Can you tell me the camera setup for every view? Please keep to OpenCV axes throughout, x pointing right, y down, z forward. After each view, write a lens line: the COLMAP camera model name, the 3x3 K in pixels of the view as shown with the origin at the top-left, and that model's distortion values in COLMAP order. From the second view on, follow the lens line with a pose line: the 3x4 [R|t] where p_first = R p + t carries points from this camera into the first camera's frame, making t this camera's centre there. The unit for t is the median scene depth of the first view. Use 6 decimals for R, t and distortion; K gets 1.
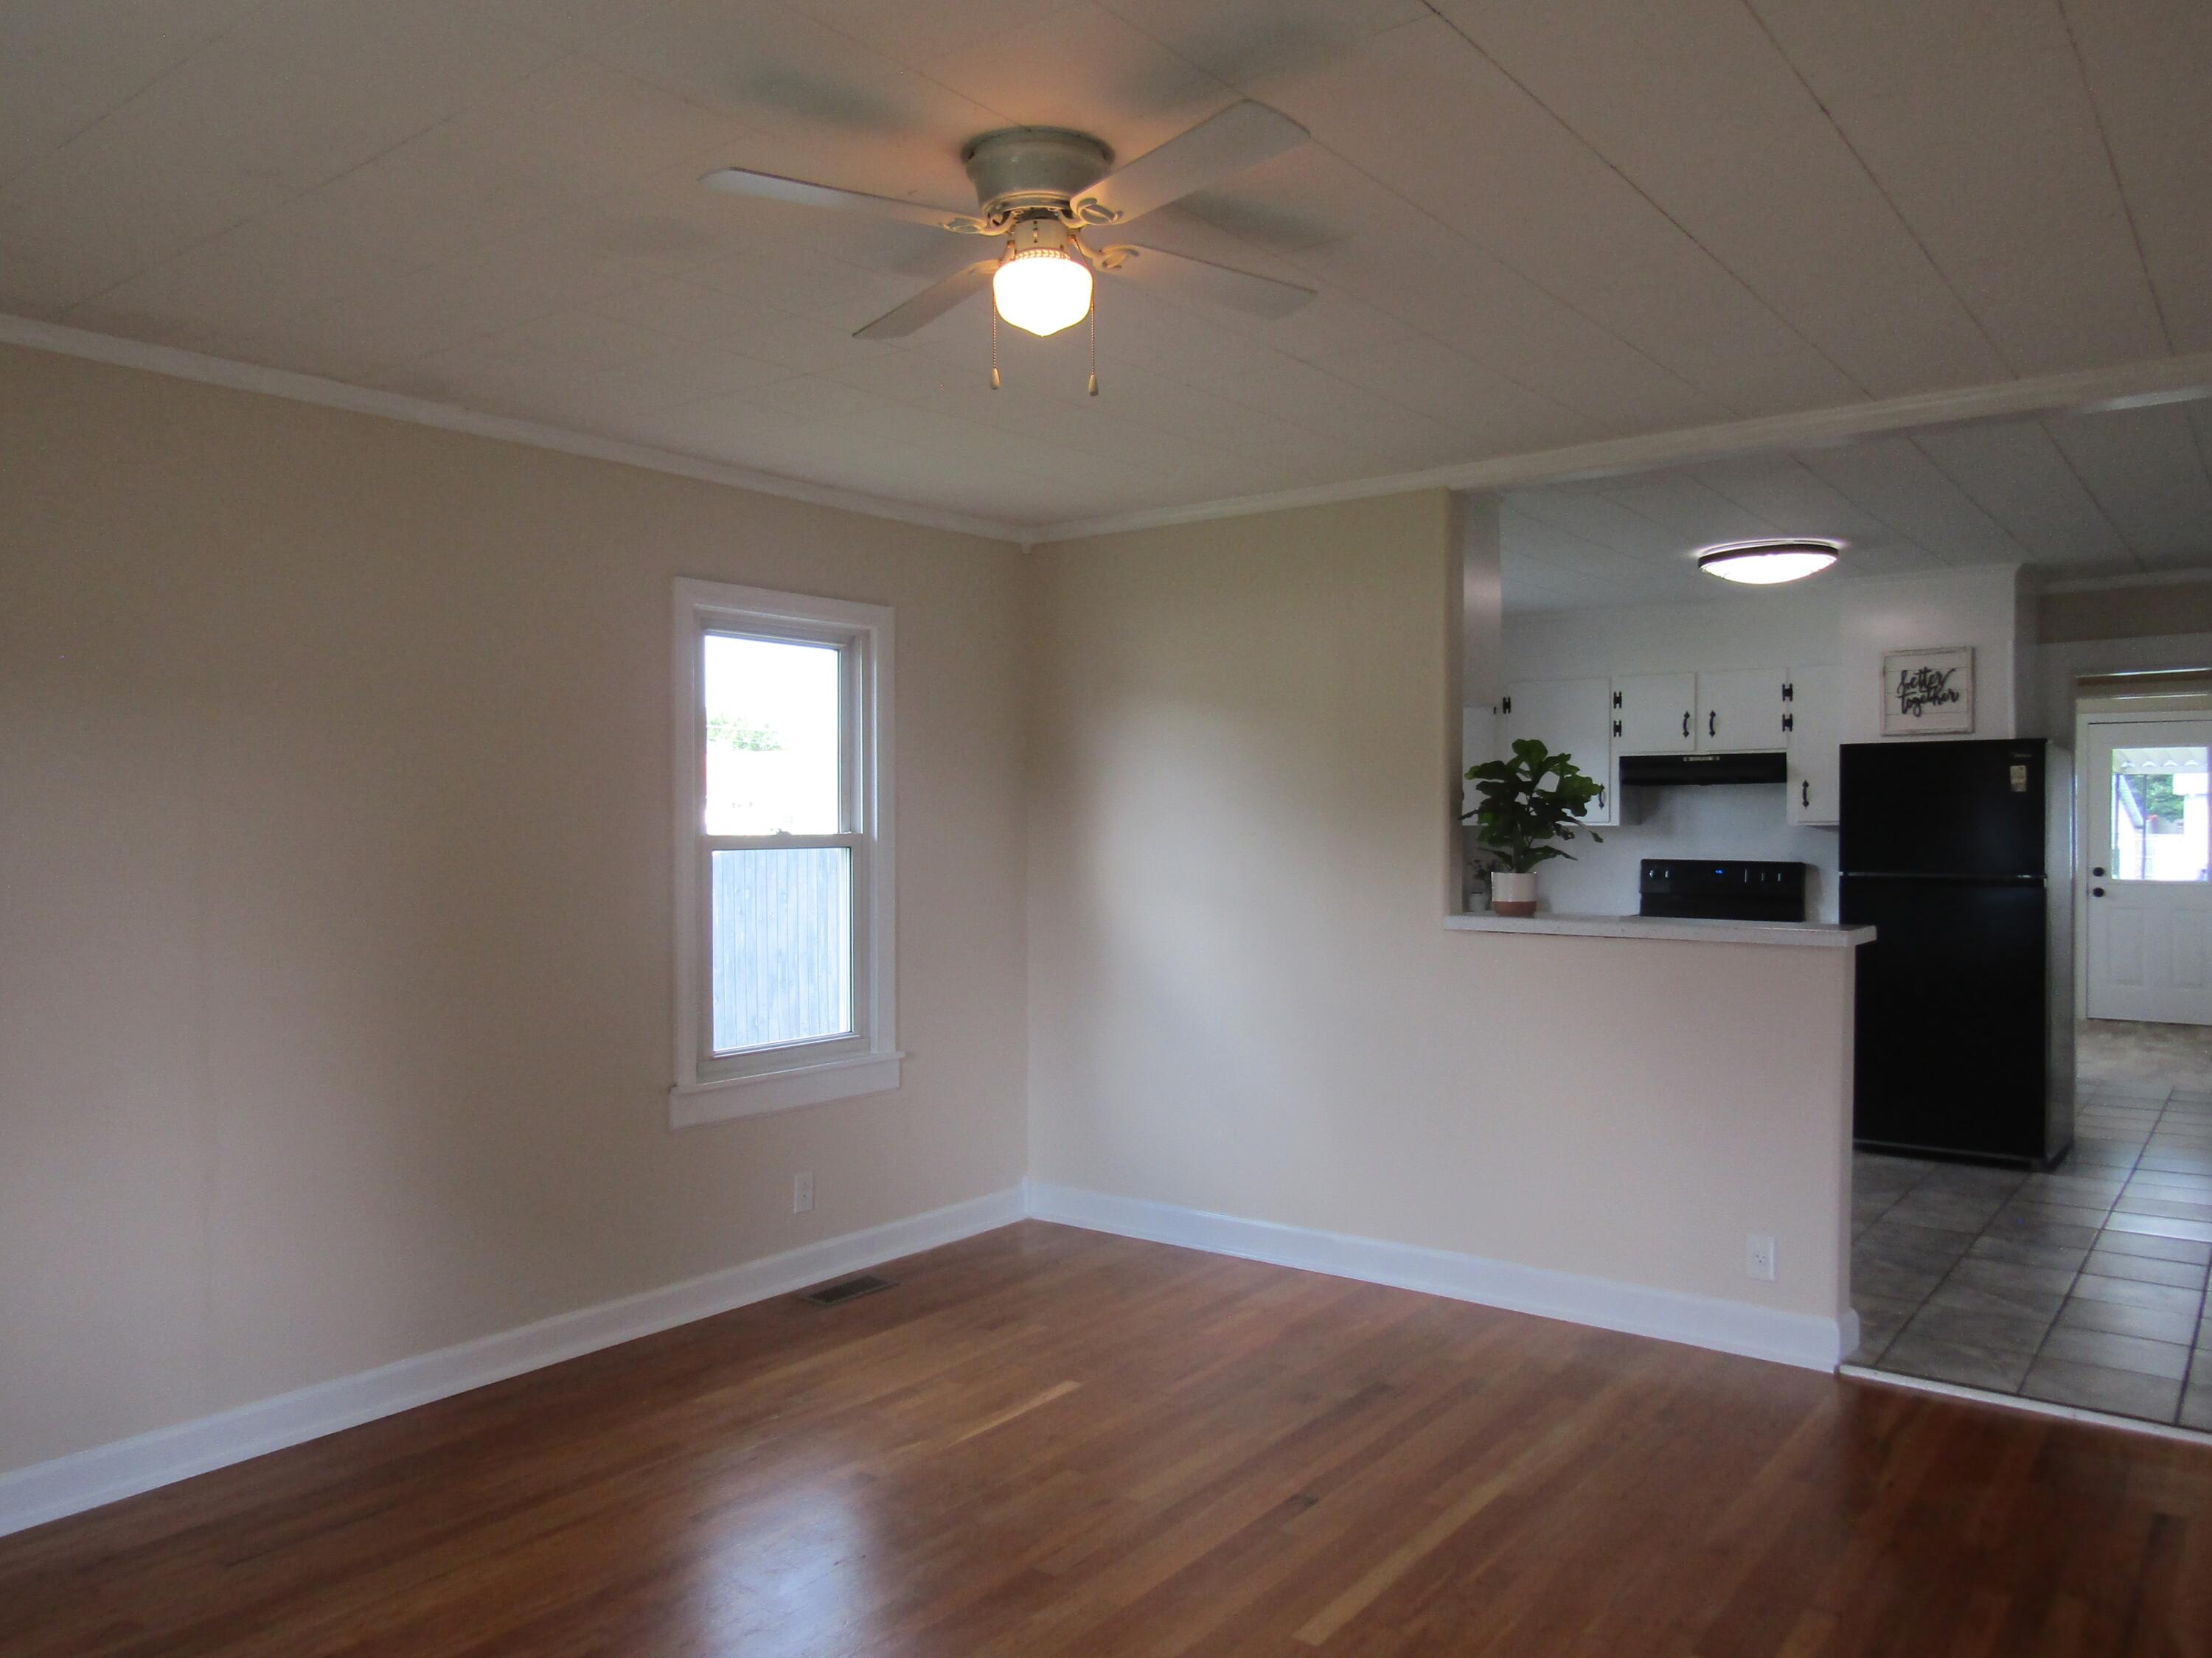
lens RADIAL K [[1567.6, 0, 1090.4], [0, 1567.6, 829.6], [0, 0, 1]] dist [-0.006062, 0.017038]
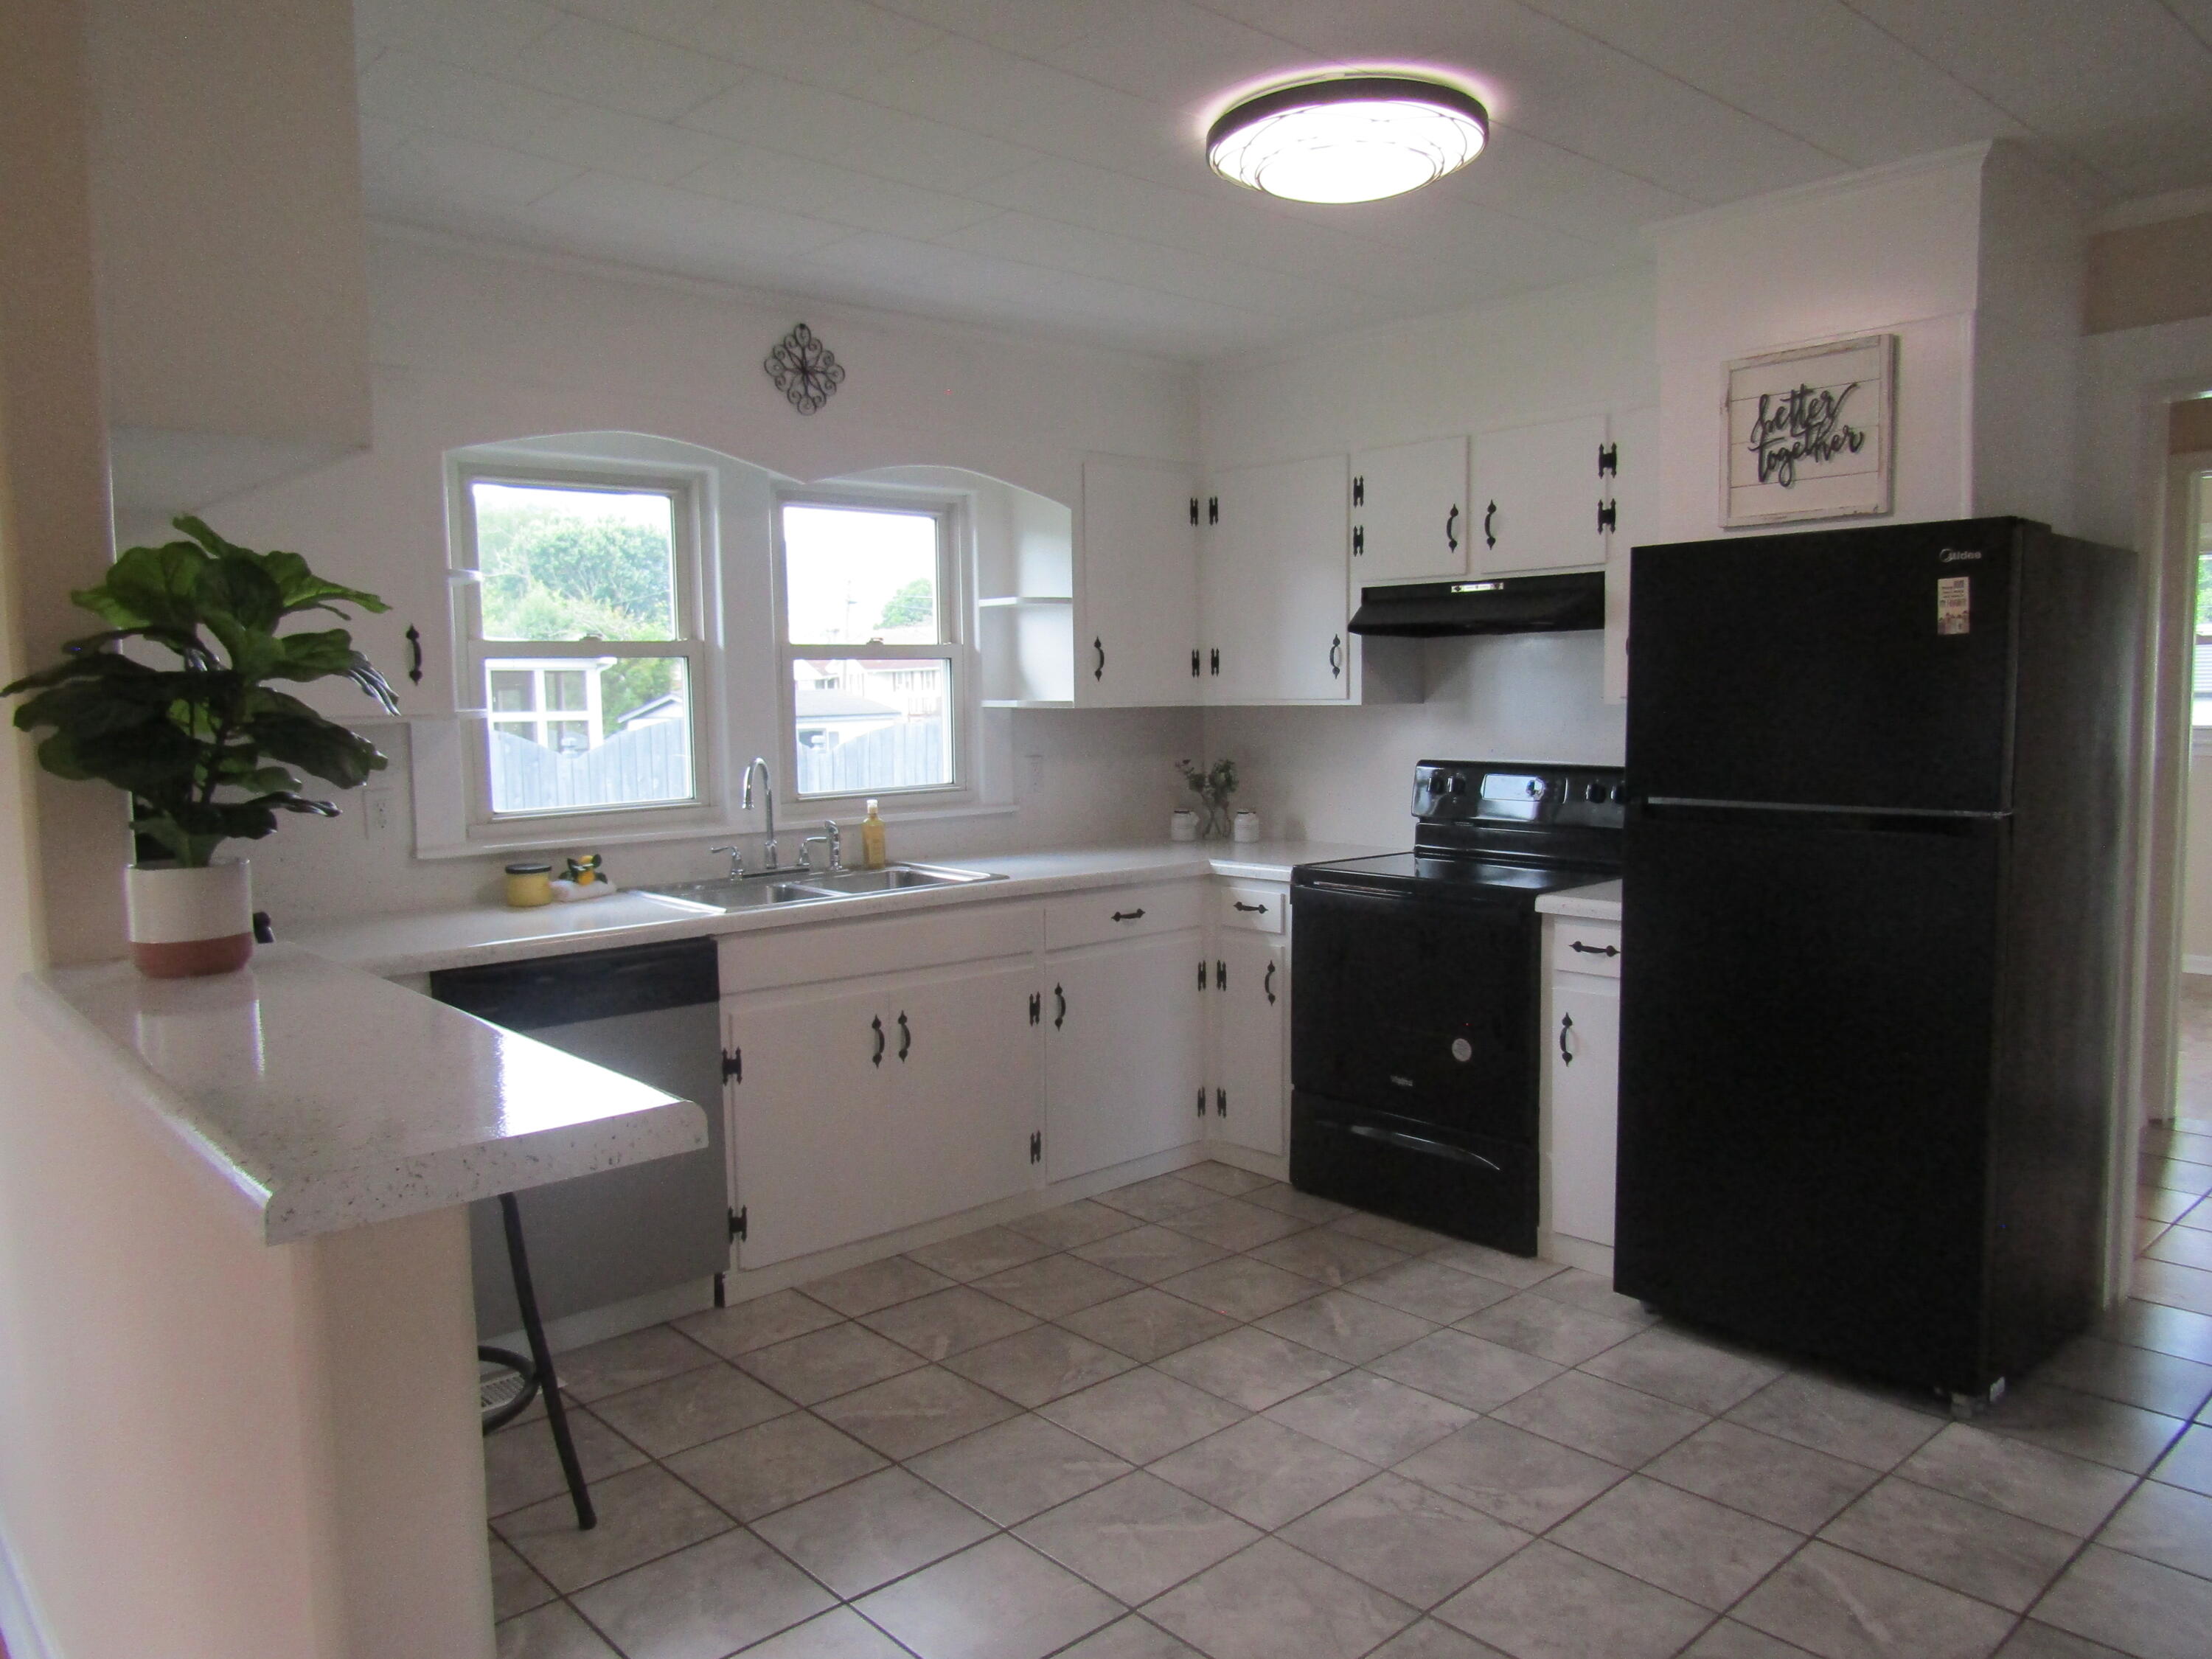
lens RADIAL K [[1567.7, 0, 1091.4], [0, 1567.7, 828.3], [0, 0, 1]] dist [-0.006062, 0.017038]
pose [[0.986133, 0.002398, -0.165942, 0.504046], [0.011466, 0.996522, 0.082541, -0.009534], [0.165563, -0.083299, 0.982675, 0.594237]]
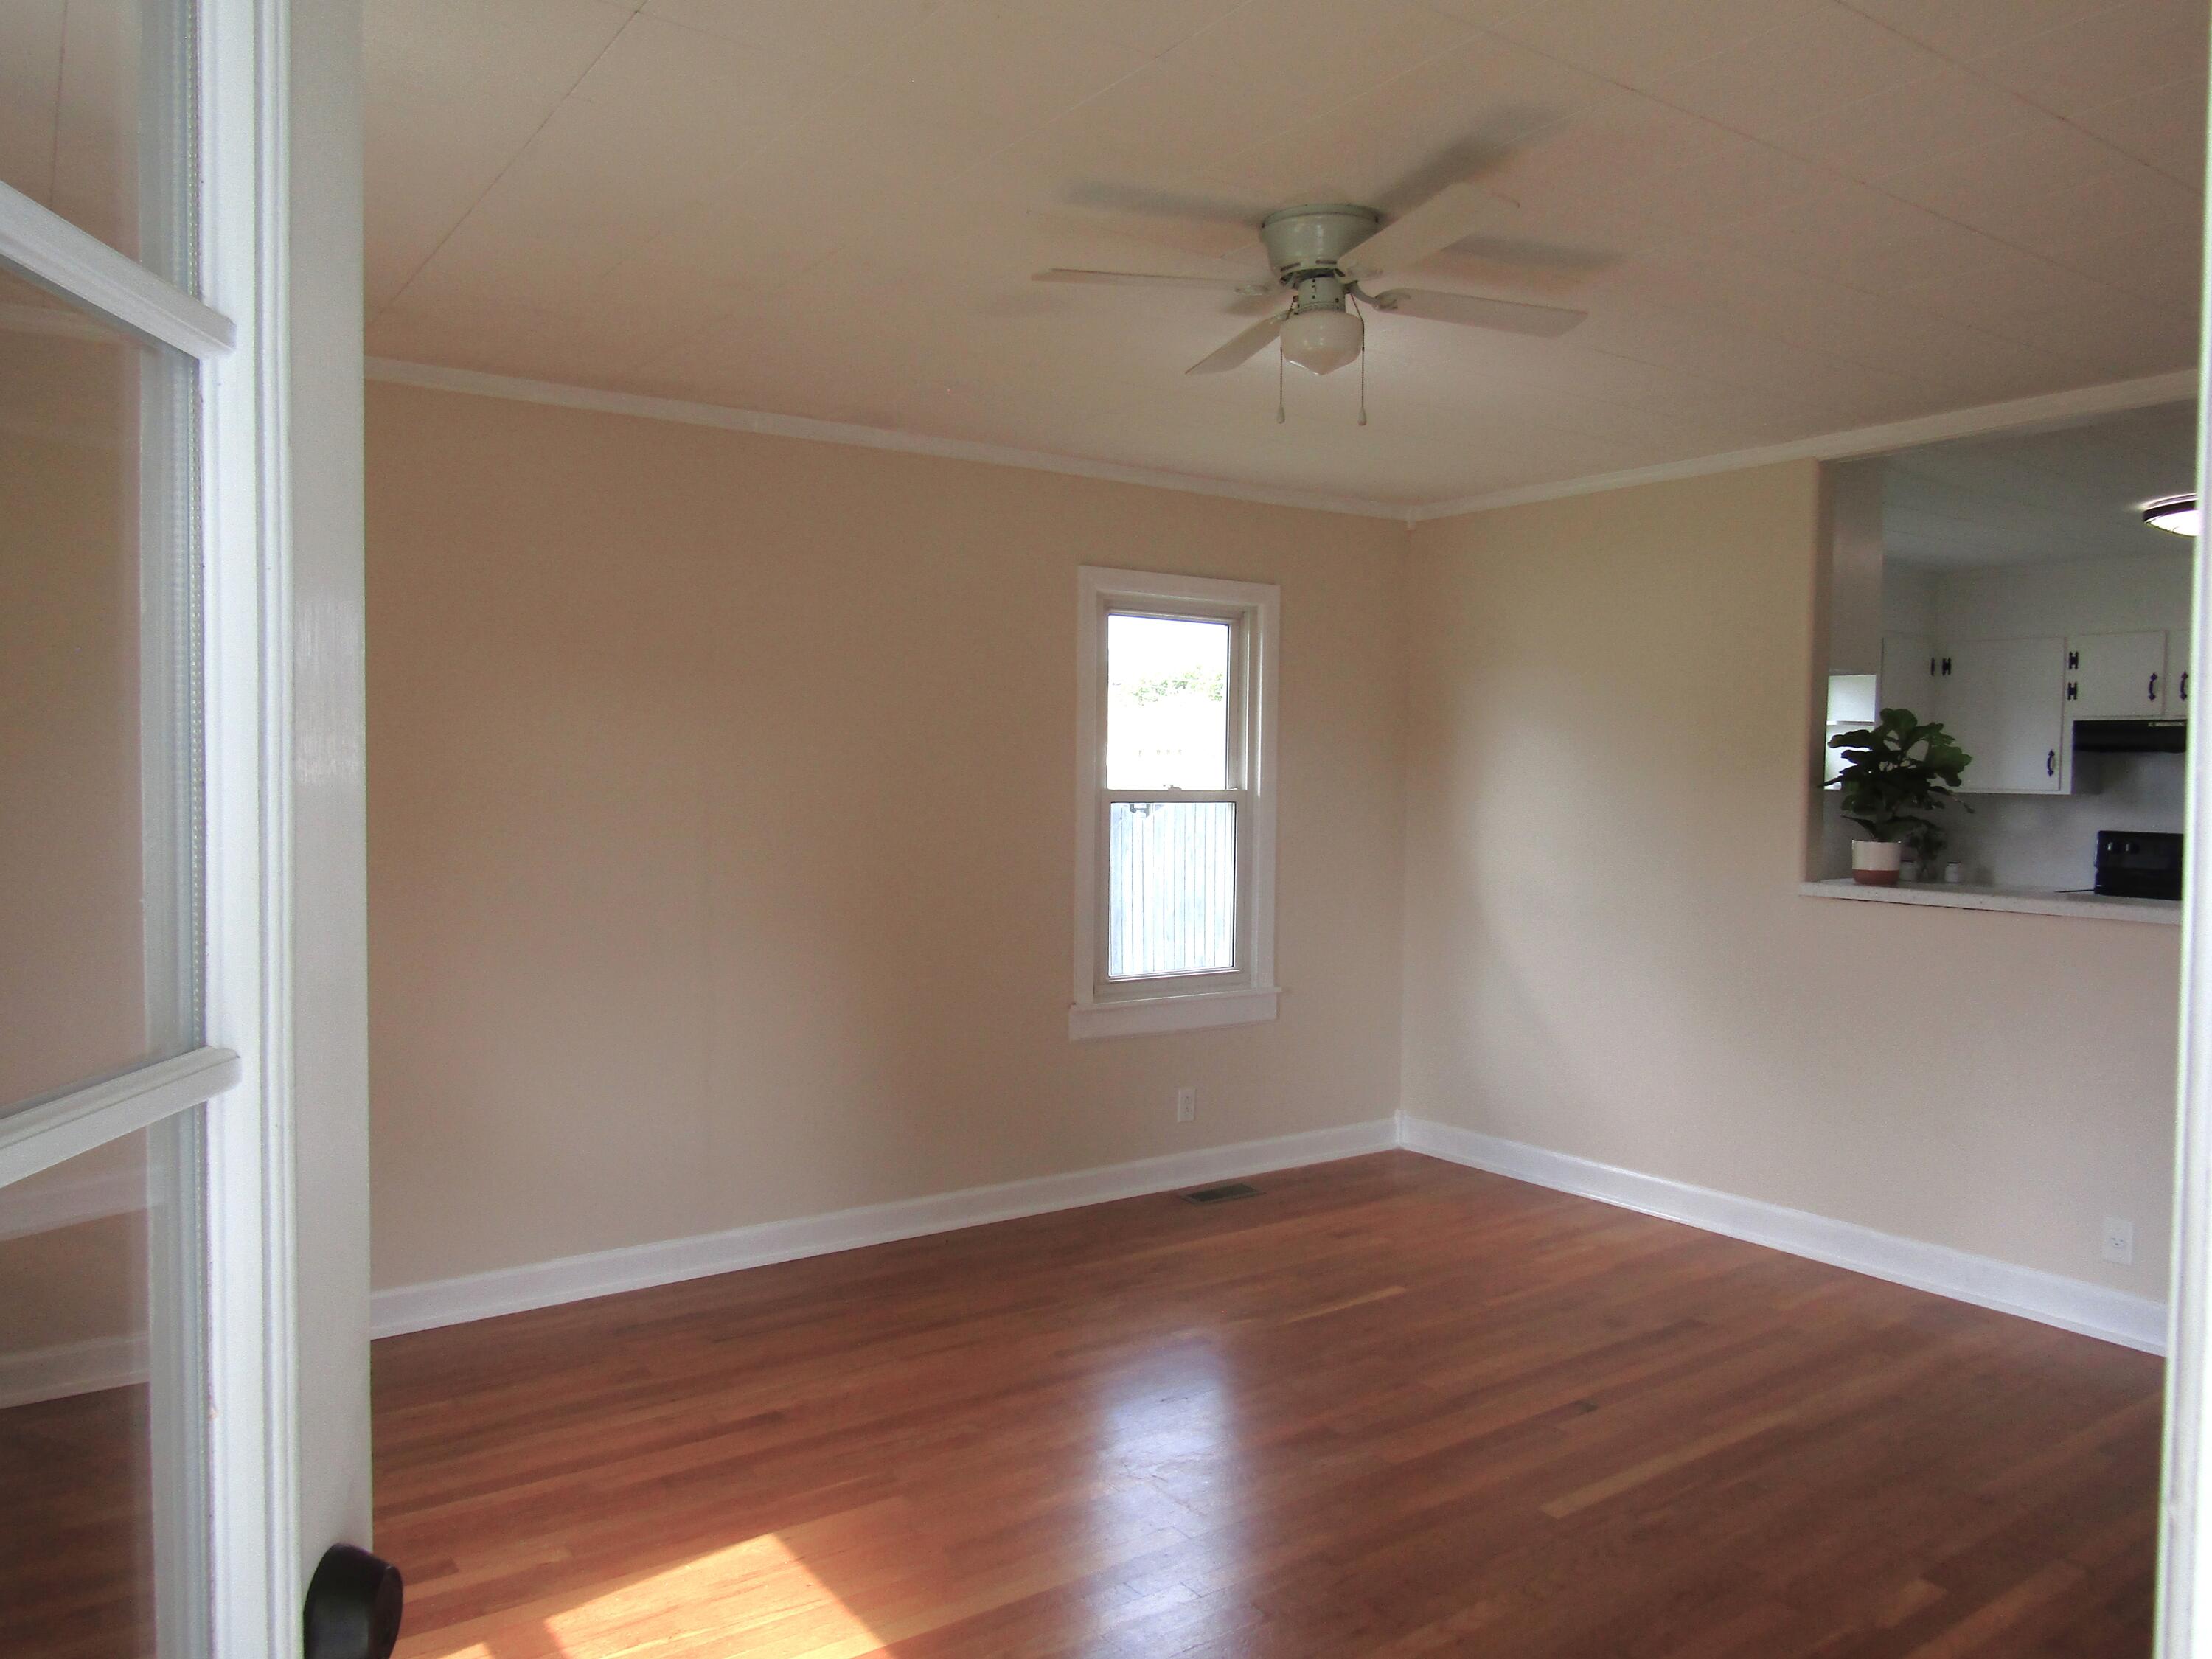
lens RADIAL K [[1567.7, 0, 1120.8], [0, 1567.7, 829.3], [0, 0, 1]] dist [-0.006062, 0.017038]
pose [[0.957205, 0.025033, -0.288326, 0.095500], [-0.016060, 0.999312, 0.033445, -0.005882], [0.288965, -0.027383, 0.956948, -0.098694]]
